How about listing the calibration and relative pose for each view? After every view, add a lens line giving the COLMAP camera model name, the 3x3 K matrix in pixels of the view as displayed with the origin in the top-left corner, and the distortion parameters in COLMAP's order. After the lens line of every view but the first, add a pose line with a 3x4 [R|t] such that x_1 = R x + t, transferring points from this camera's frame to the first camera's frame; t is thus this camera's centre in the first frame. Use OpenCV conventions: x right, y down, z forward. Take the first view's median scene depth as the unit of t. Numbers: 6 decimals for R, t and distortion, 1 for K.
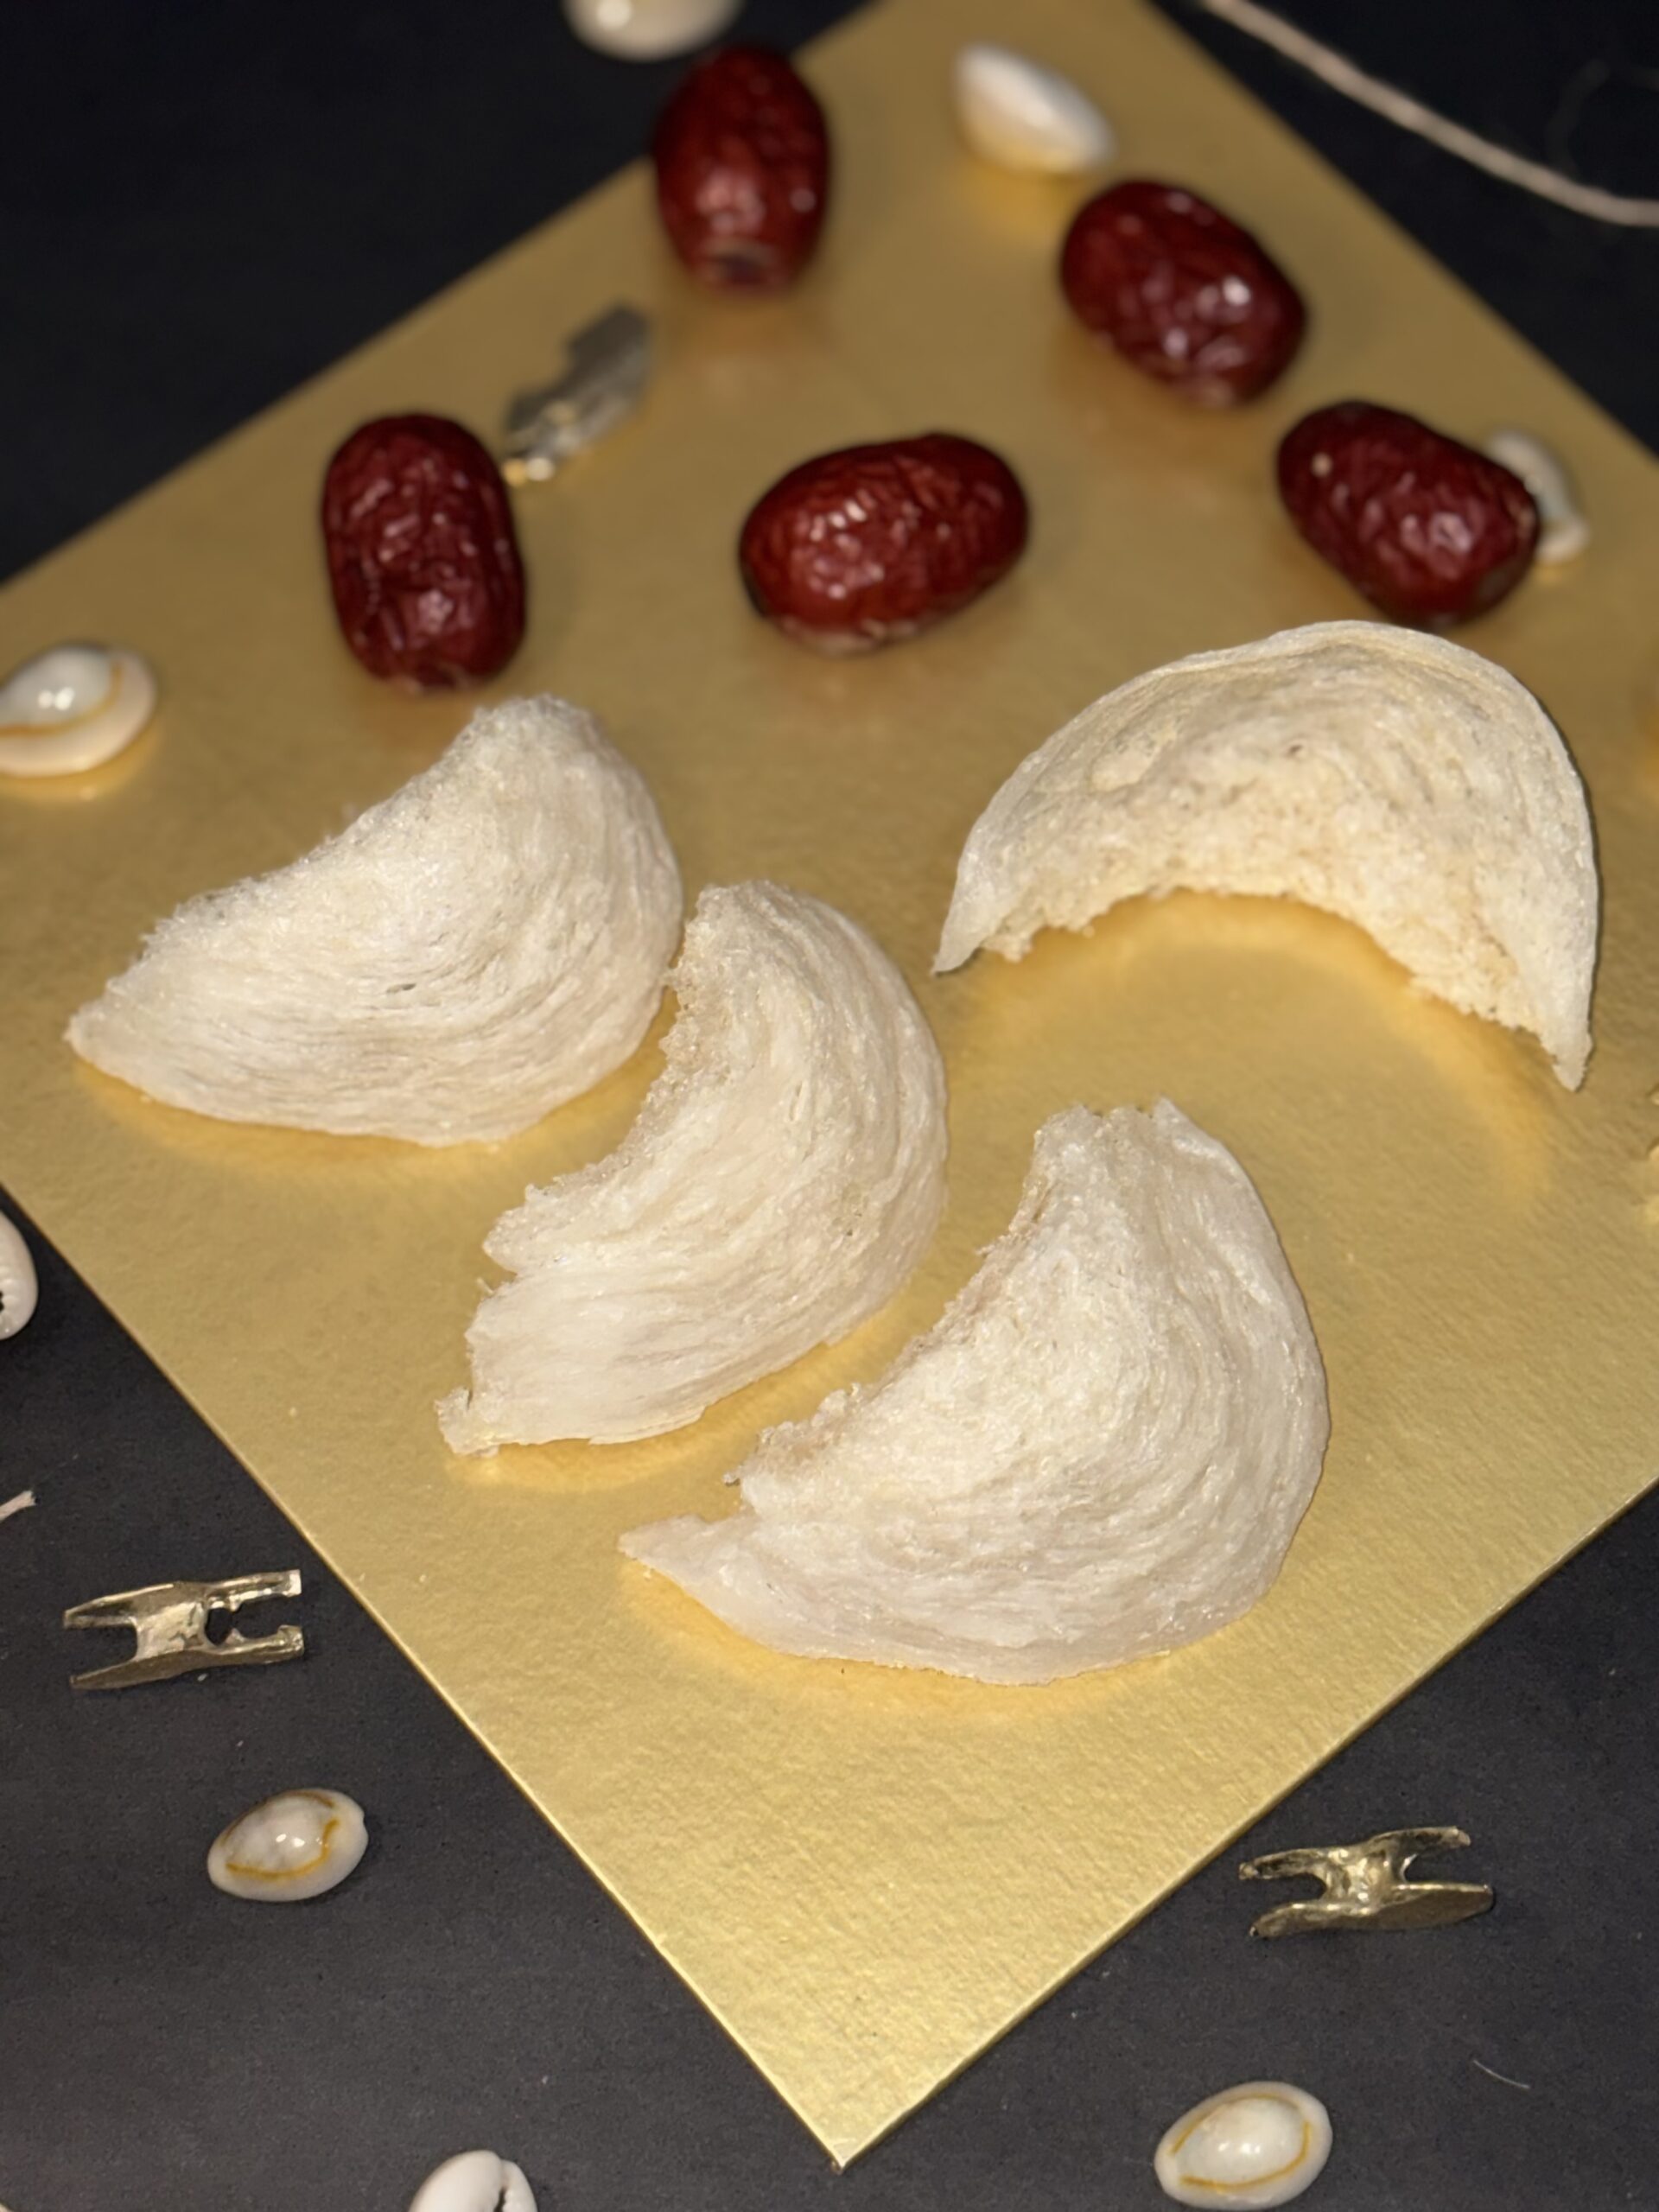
lens RADIAL K [[4792.2, 0, 829.5], [0, 4792.2, 1106.0], [0, 0, 1]] dist [0.294828, 0.099103]
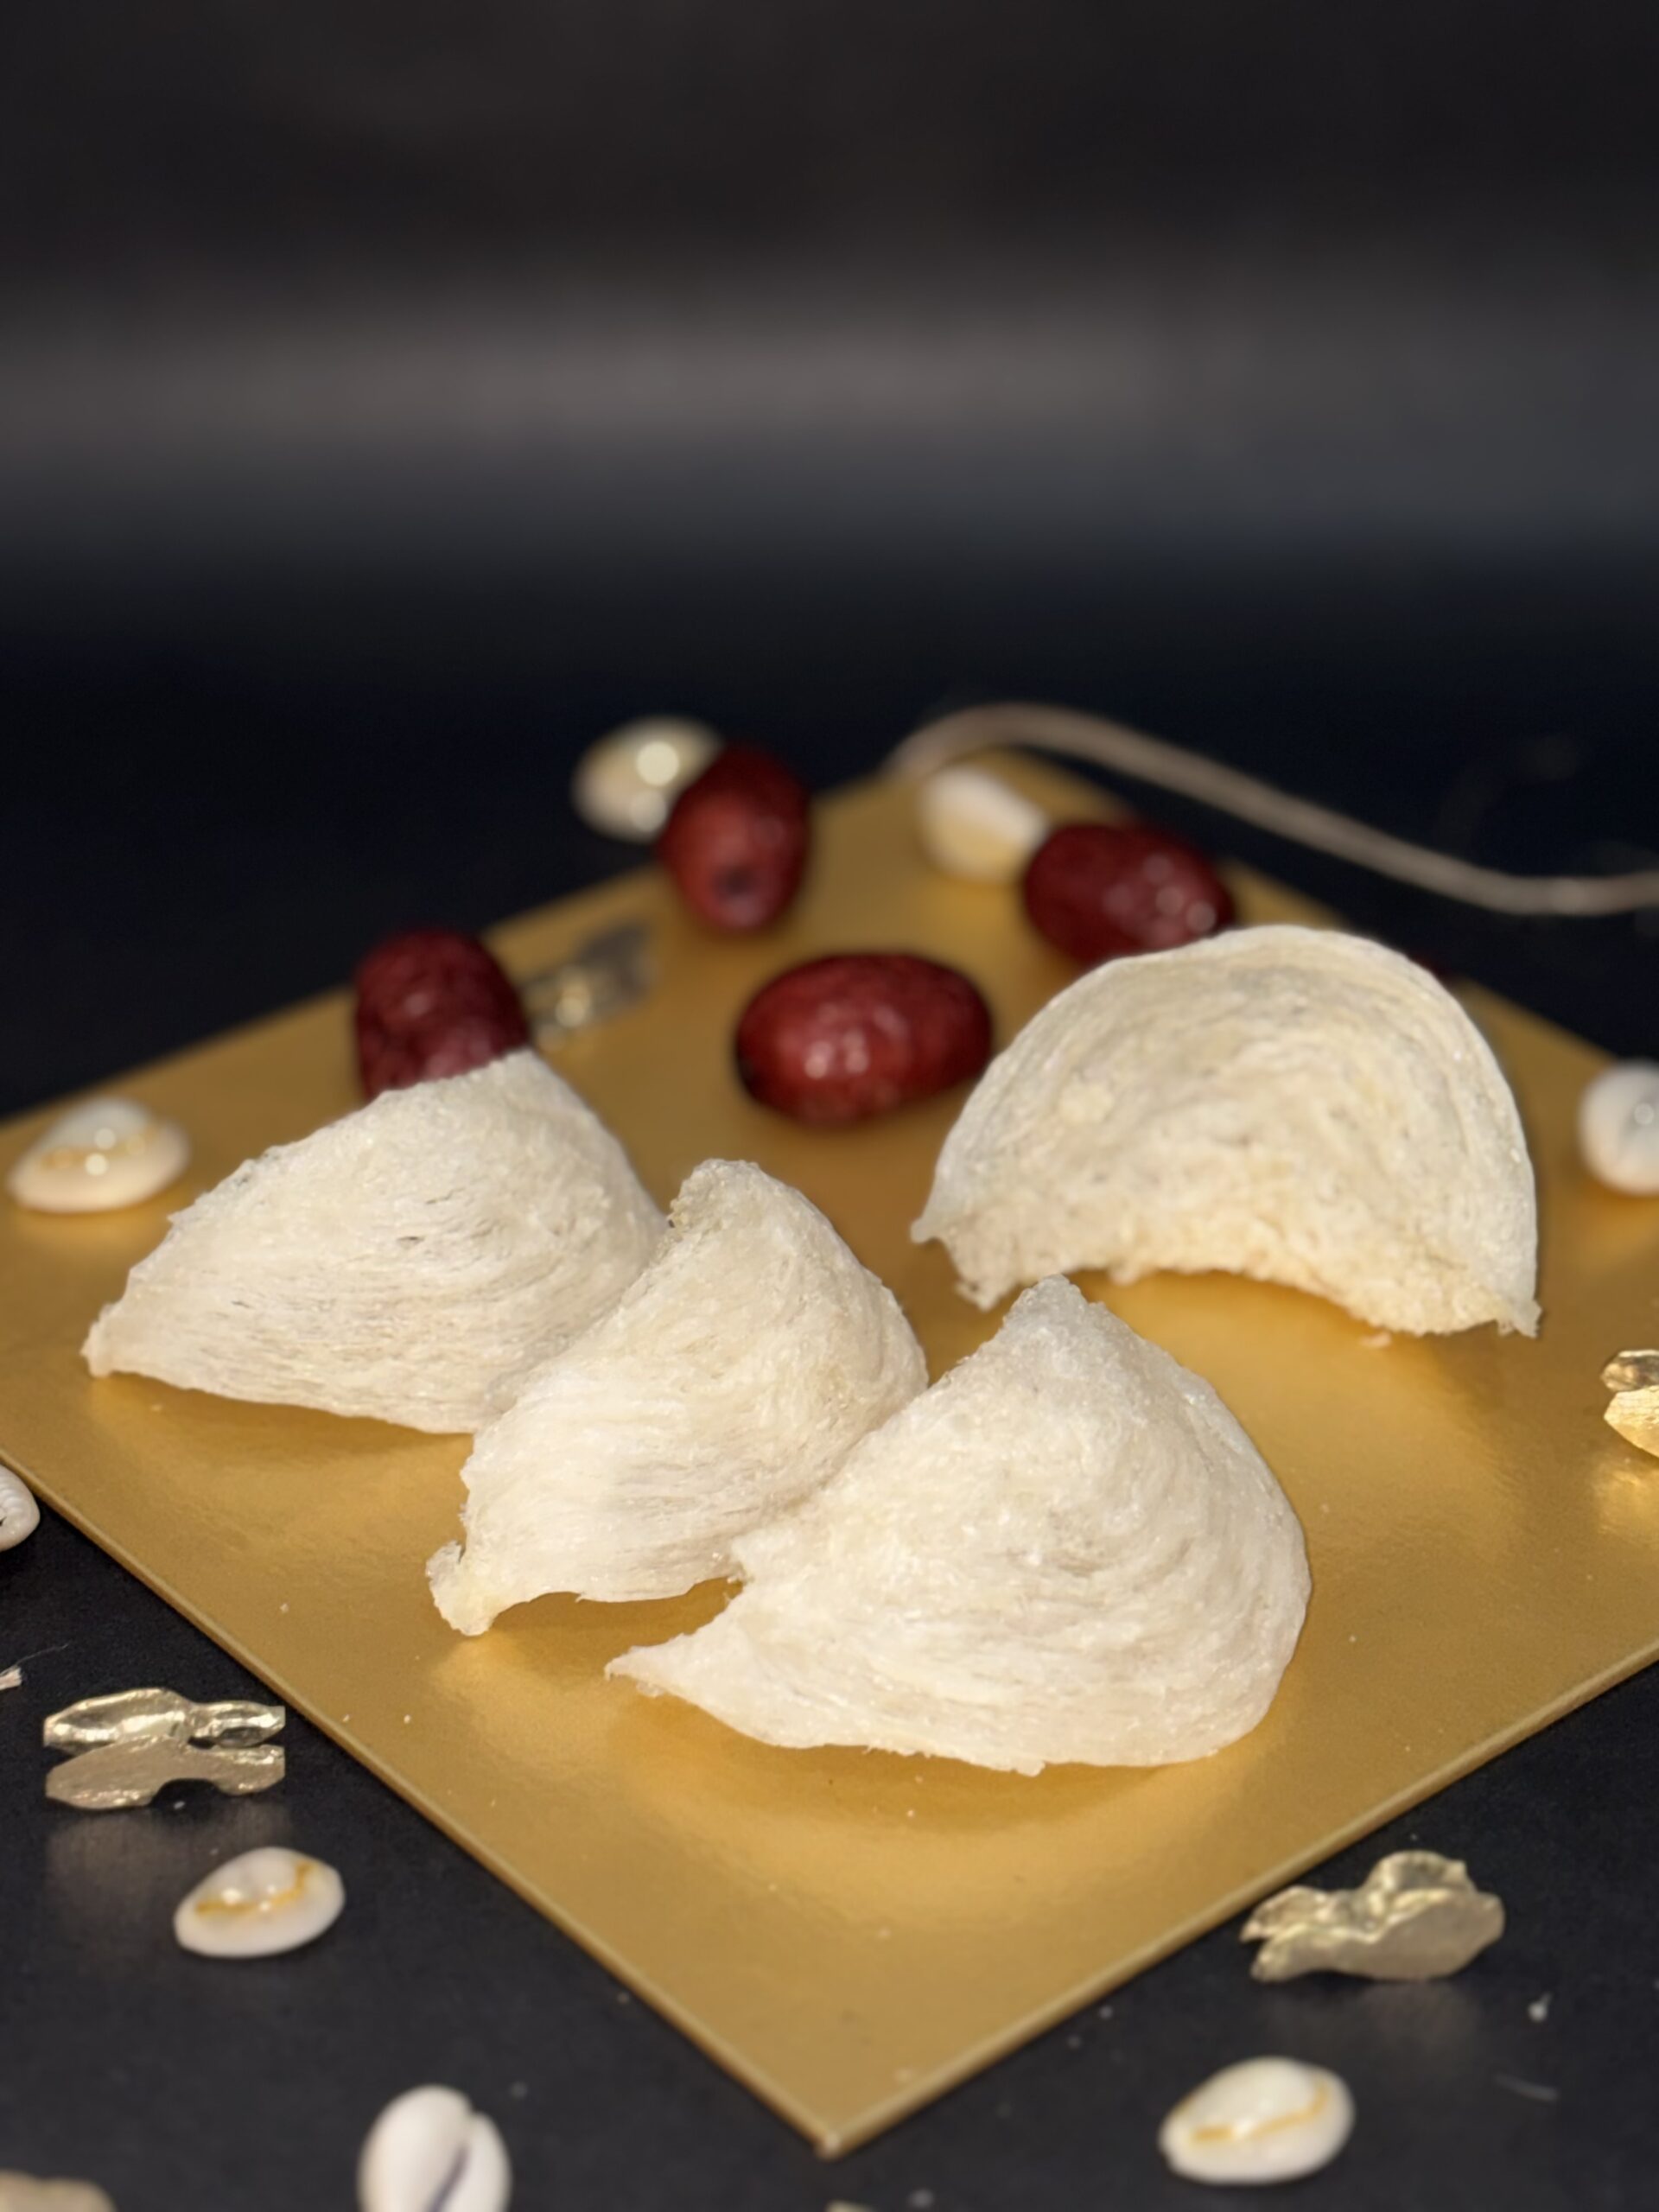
lens RADIAL K [[4792.2, 0, 829.5], [0, 4792.2, 1106.0], [0, 0, 1]] dist [0.294828, 0.099103]
pose [[0.999970, 0.002202, 0.007403, -0.004959], [0.001965, 0.854365, -0.519669, 0.498534], [-0.007469, 0.519668, 0.854335, 0.081335]]
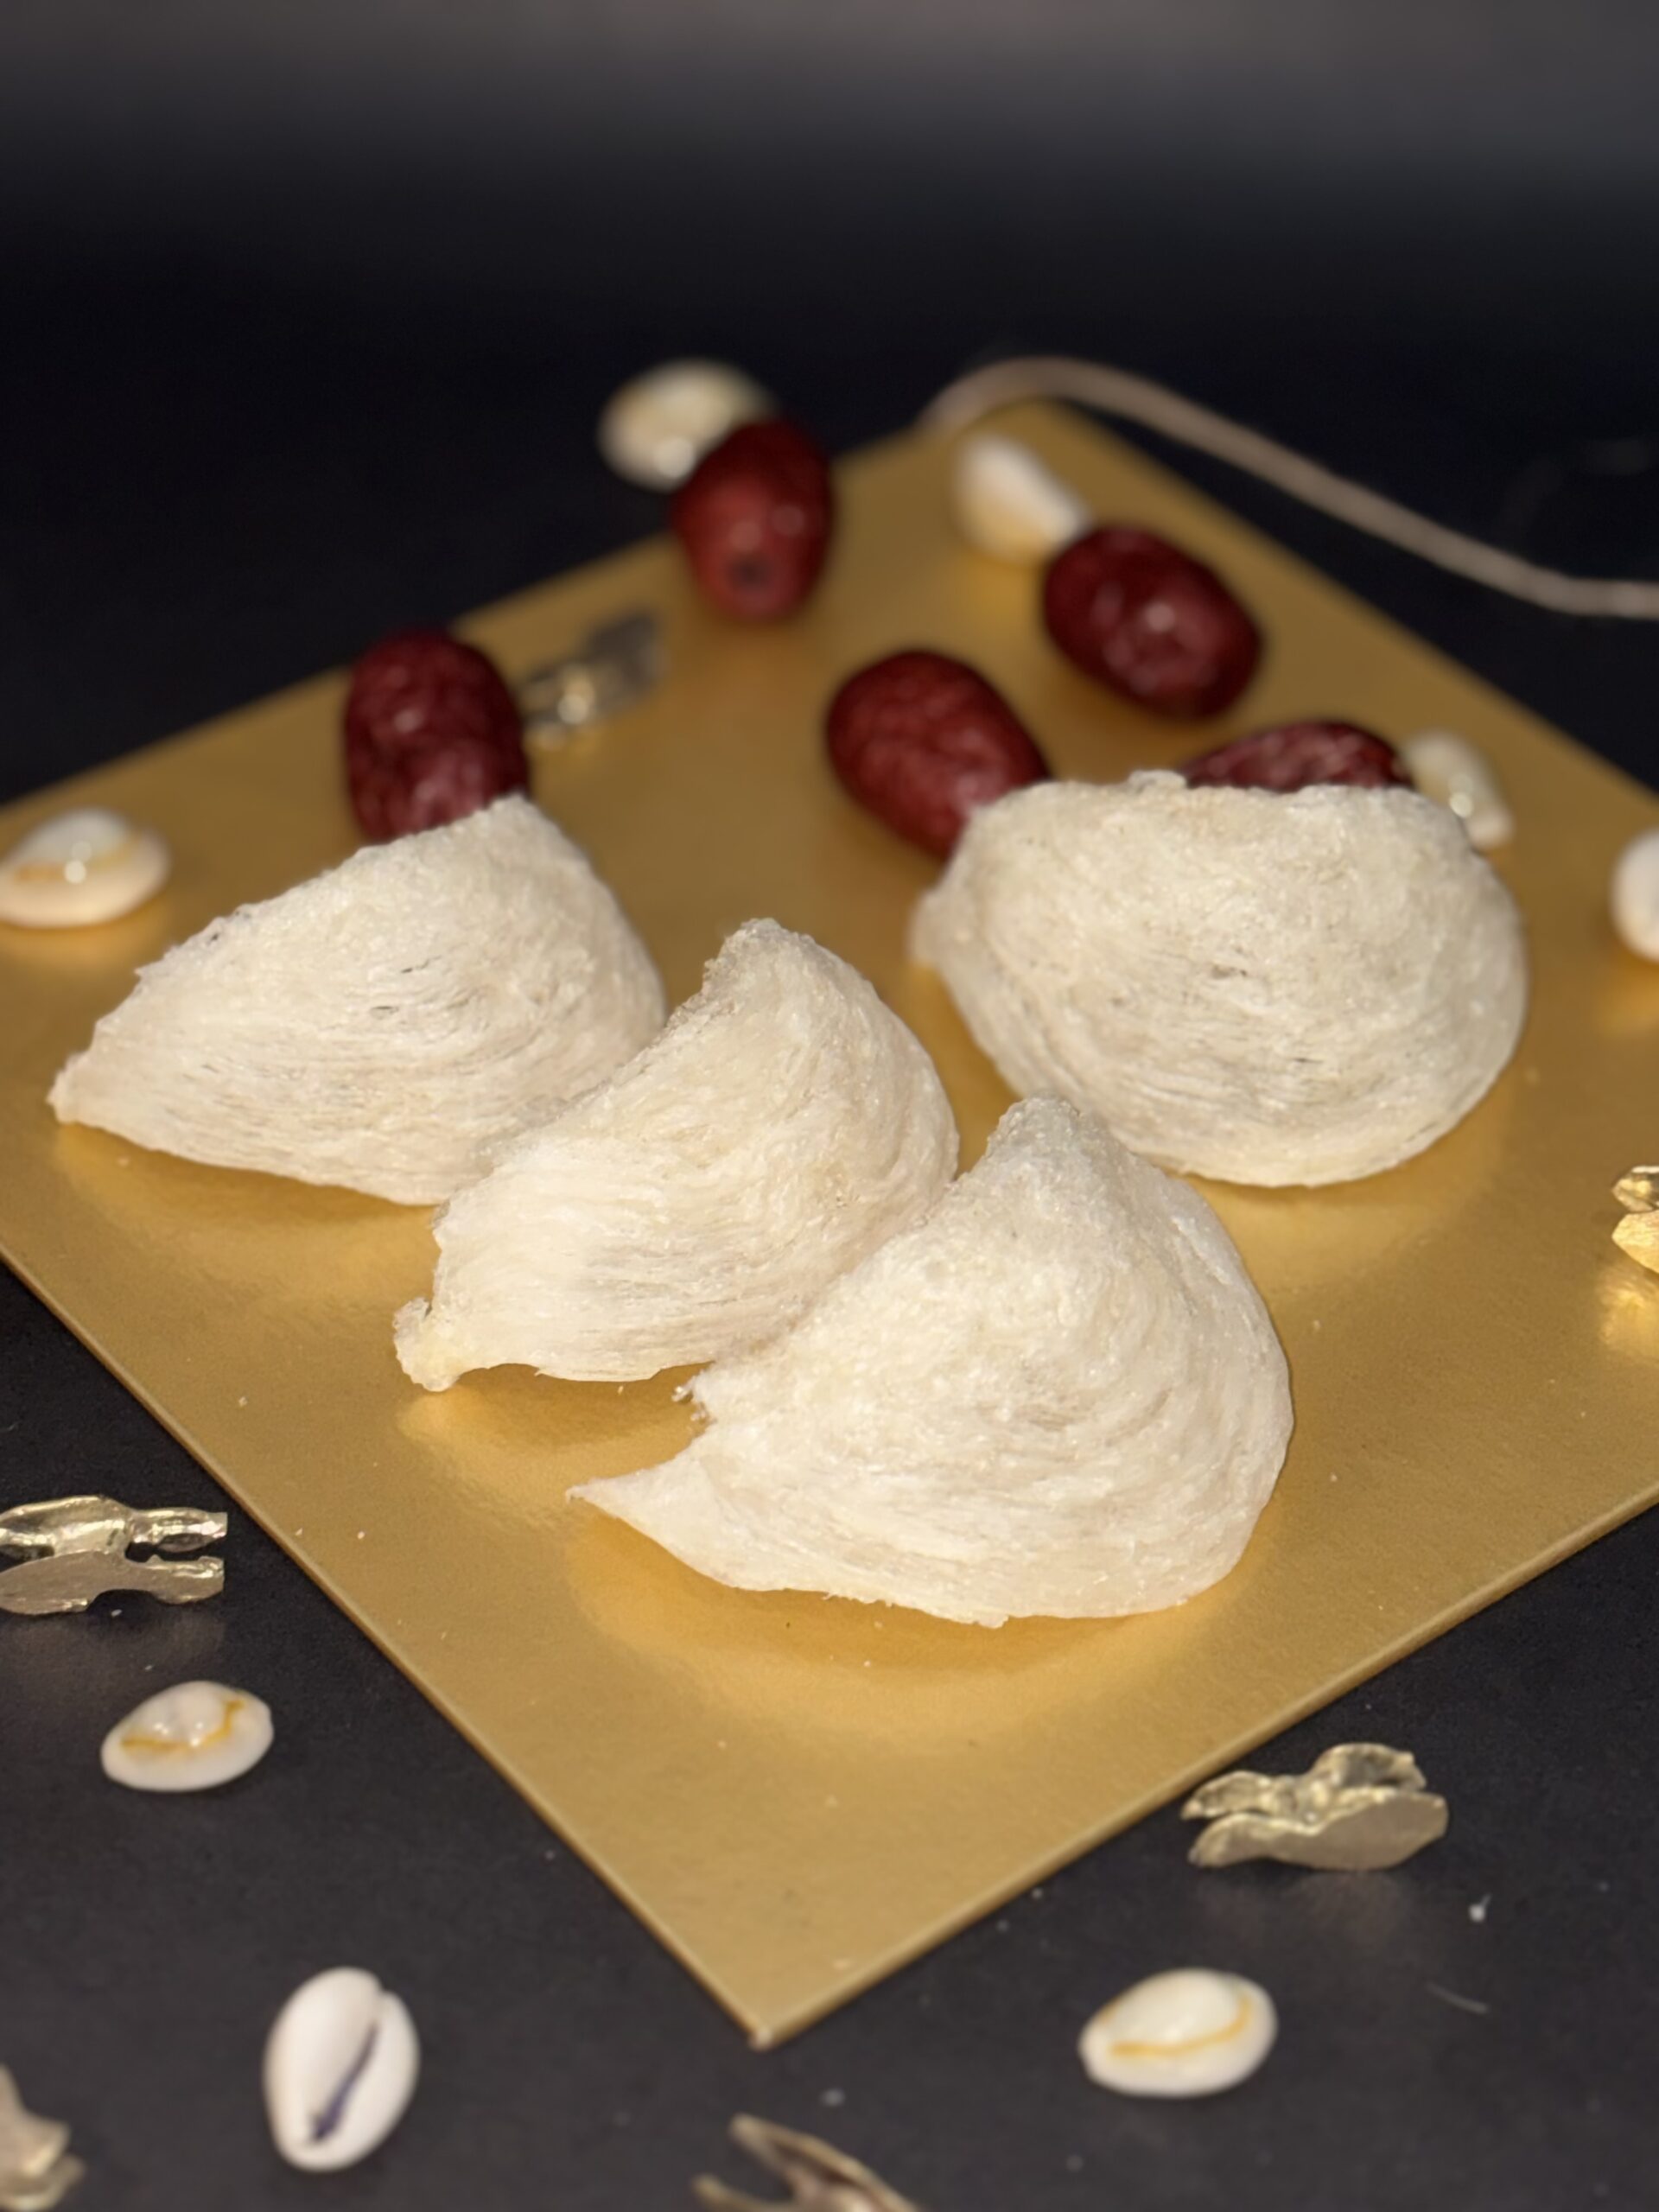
lens RADIAL K [[4792.2, 0, 829.5], [0, 4792.2, 1106.0], [0, 0, 1]] dist [0.294828, 0.099103]
pose [[0.999293, 0.036258, -0.009963, 0.016162], [-0.037290, 0.921462, -0.386674, 0.384626], [-0.004839, 0.386772, 0.922163, 0.066157]]
